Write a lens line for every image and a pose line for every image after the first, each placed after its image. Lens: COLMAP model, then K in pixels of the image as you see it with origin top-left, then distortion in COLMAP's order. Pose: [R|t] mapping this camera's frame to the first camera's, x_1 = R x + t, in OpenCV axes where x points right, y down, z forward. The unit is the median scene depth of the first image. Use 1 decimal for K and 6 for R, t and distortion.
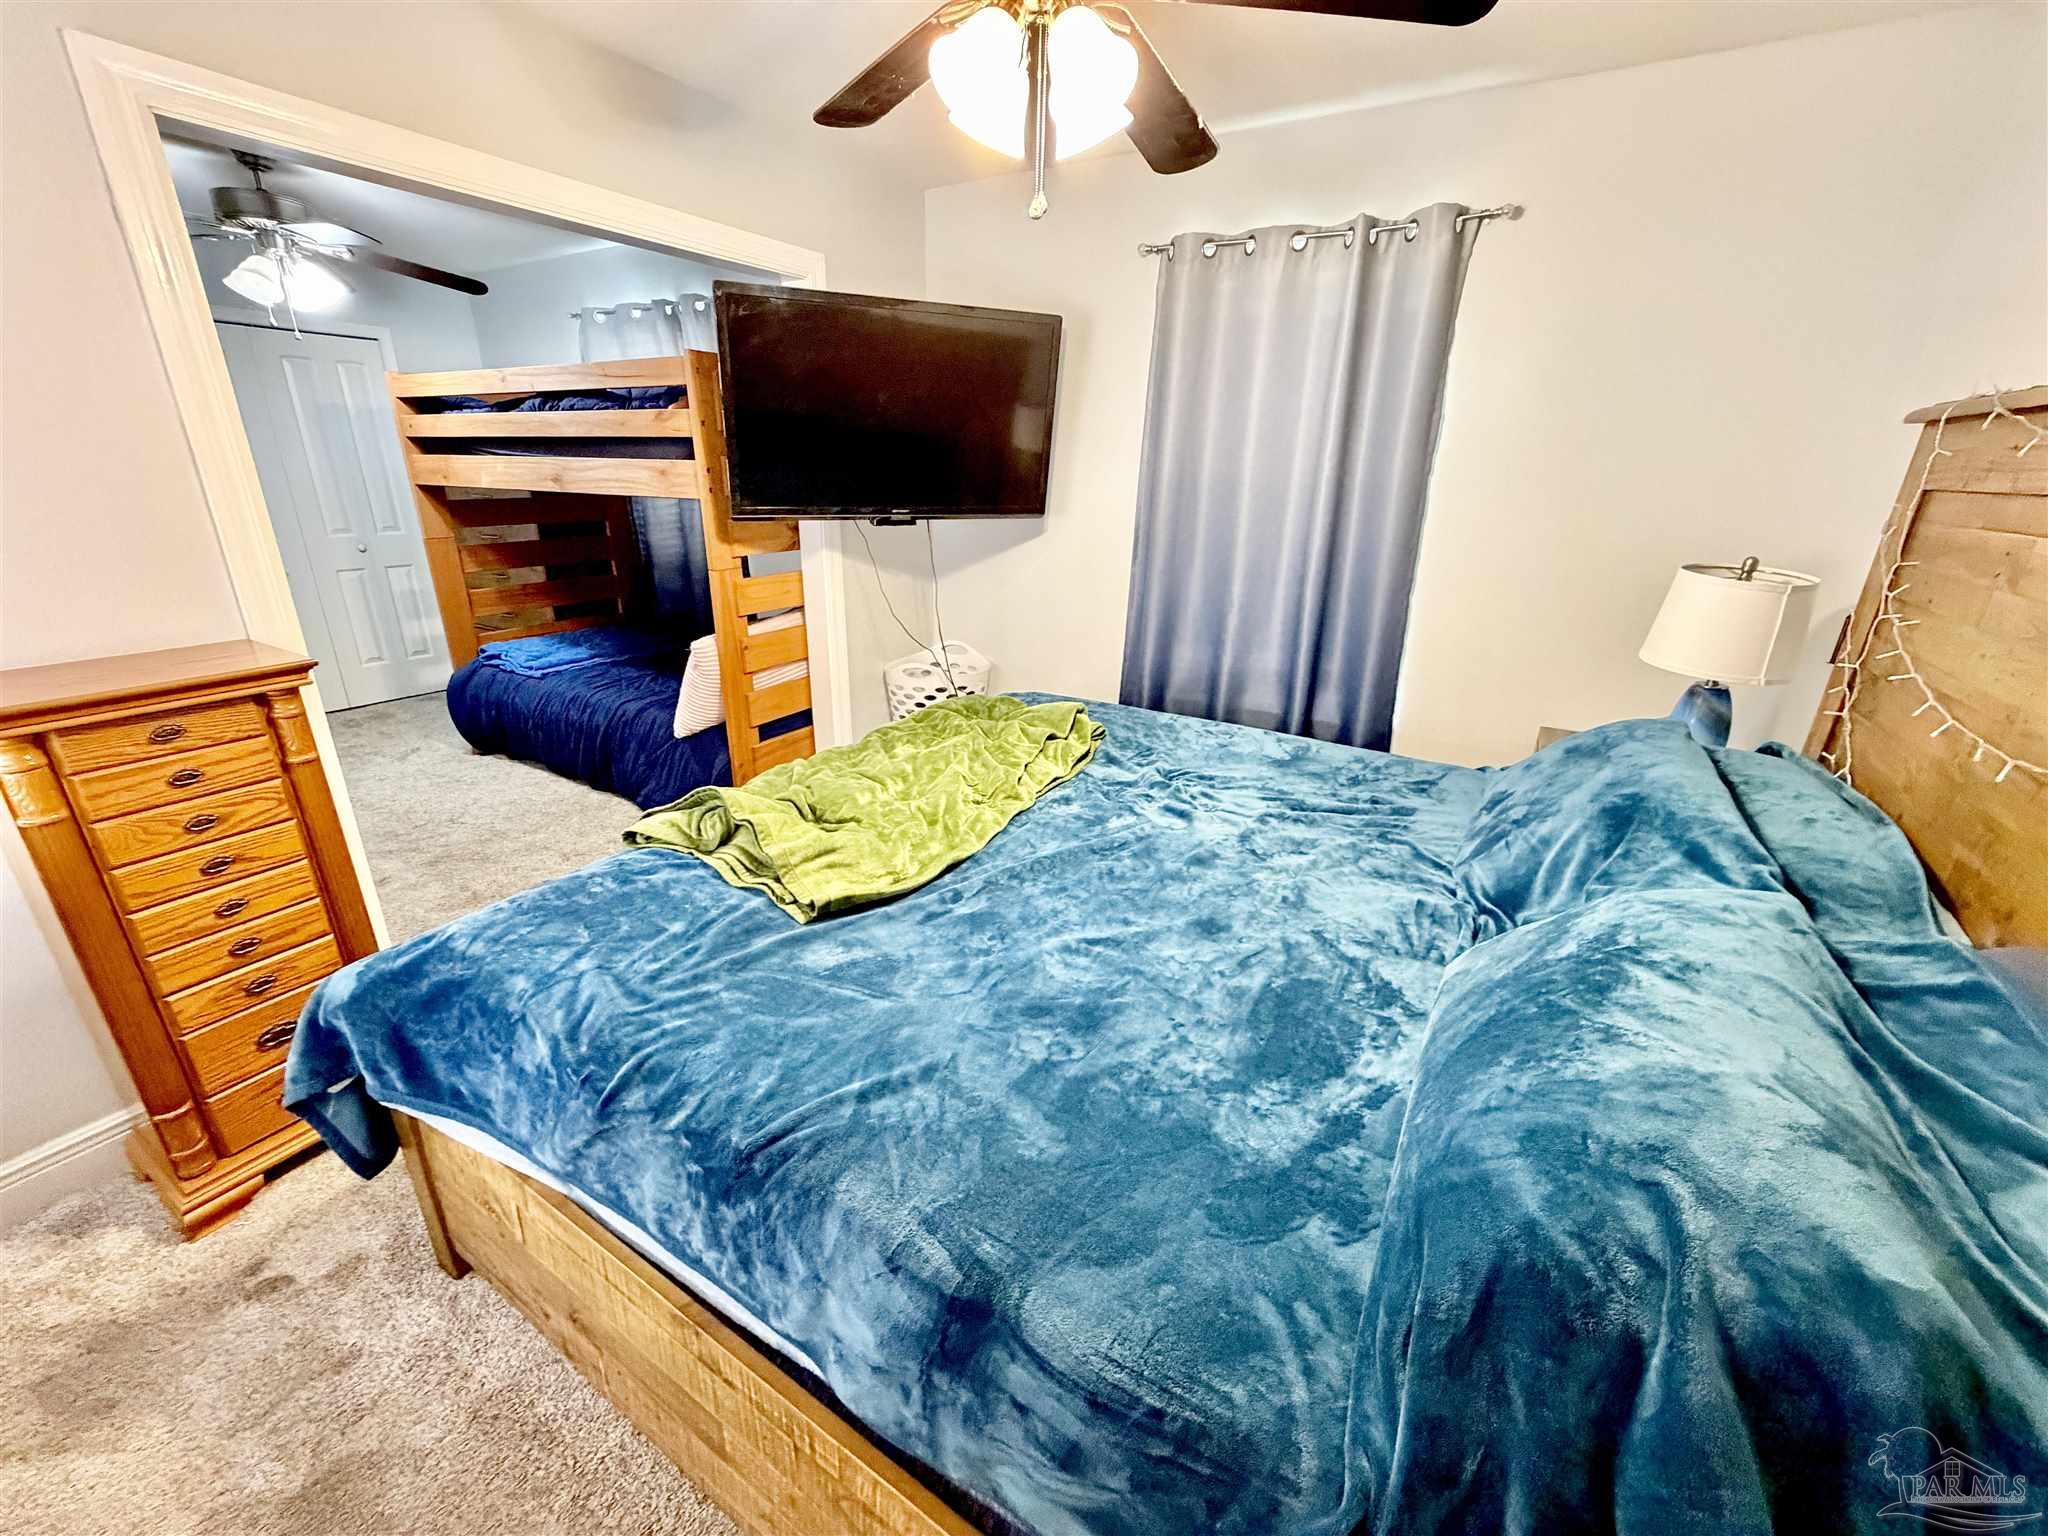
lens RADIAL K [[819.1, 0, 1016.2], [0, 819.1, 764.2], [0, 0, 1]] dist [-0.000083, 0.000000]
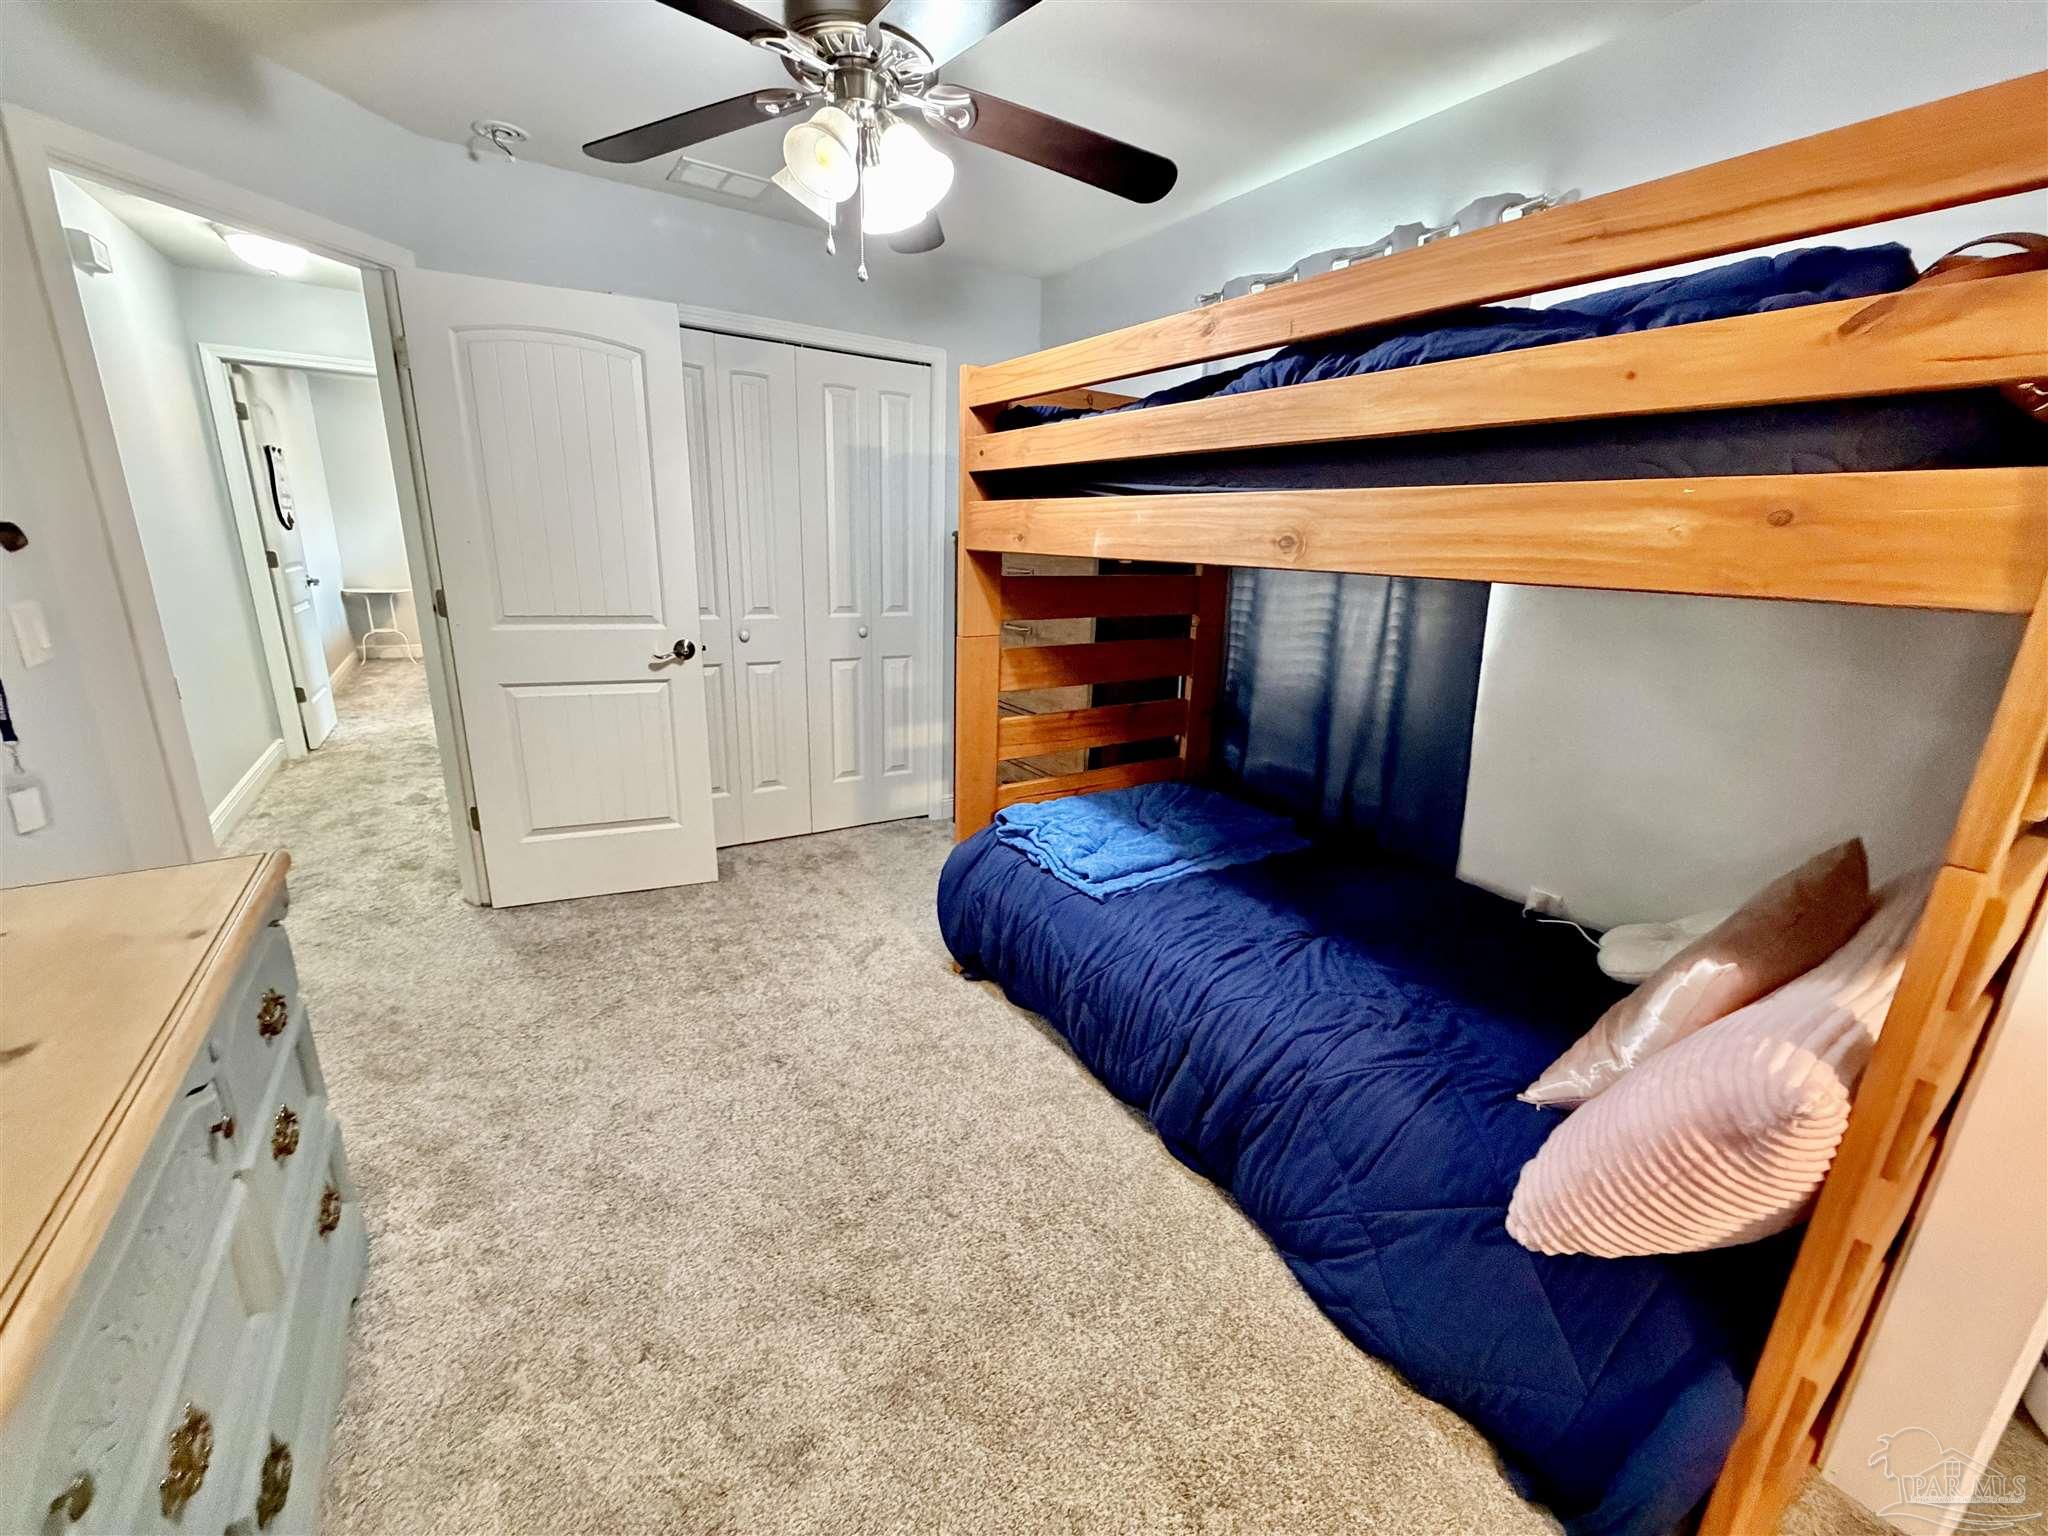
lens RADIAL K [[819.1, 0, 1016.2], [0, 819.1, 765.4], [0, 0, 1]] dist [-0.000083, 0.000000]
pose [[0.897740, 0.132310, -0.420186, -0.394645], [-0.170674, 0.983799, -0.054869, -0.146218], [0.406119, 0.120973, 0.905777, 0.452416]]
